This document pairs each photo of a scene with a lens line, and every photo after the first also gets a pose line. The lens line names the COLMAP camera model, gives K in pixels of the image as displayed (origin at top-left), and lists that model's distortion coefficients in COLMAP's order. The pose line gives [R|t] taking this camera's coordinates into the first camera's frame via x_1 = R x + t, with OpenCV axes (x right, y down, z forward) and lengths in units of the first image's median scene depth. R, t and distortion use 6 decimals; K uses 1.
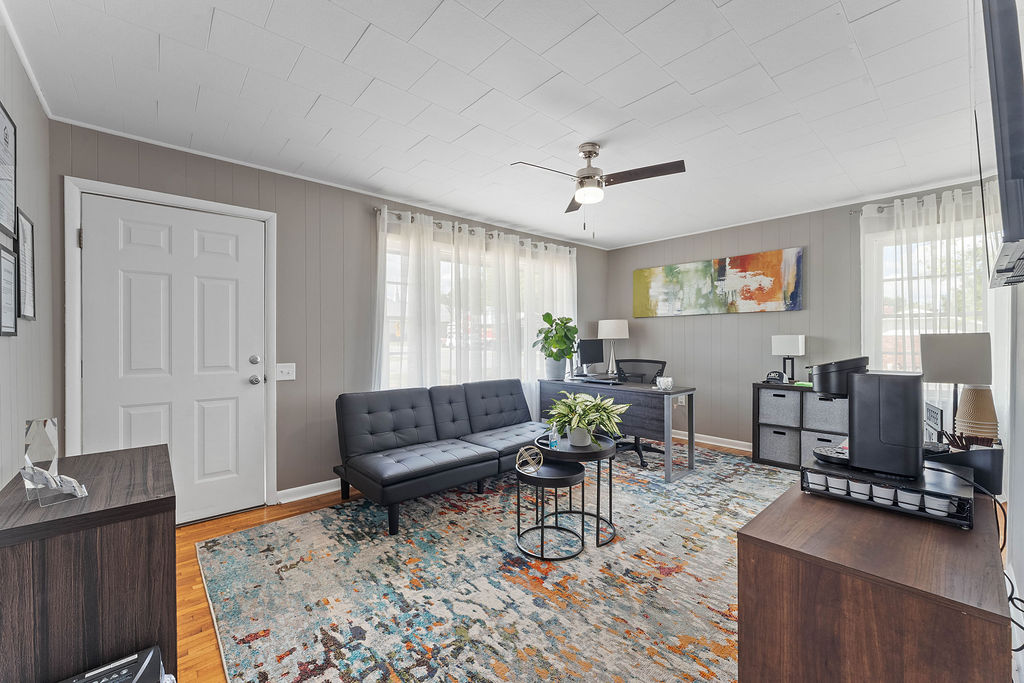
lens RADIAL K [[403.6, 0, 512.0], [0, 403.6, 341.5], [0, 0, 1]] dist [-0.000878, -0.000072]
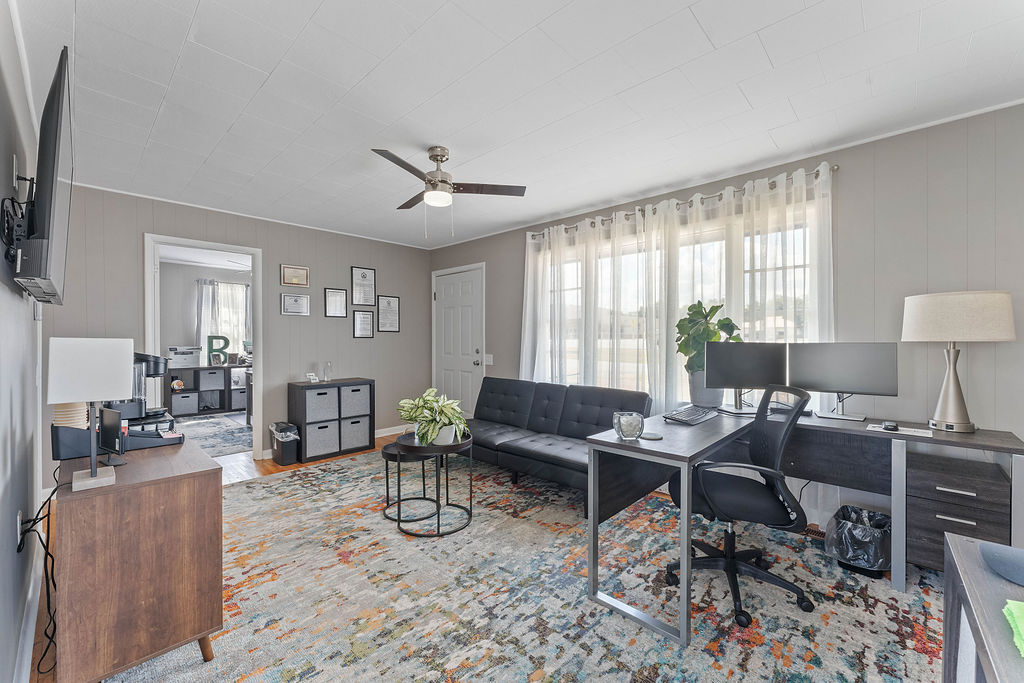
lens RADIAL K [[412.5, 0, 512.0], [0, 412.5, 341.5], [0, 0, 1]] dist [-0.000232, 0.000039]
pose [[0.092788, 0.012122, -0.995612, 1.086317], [-0.007067, 0.999909, 0.011516, -0.015803], [0.995661, 0.005968, 0.092865, 0.955304]]
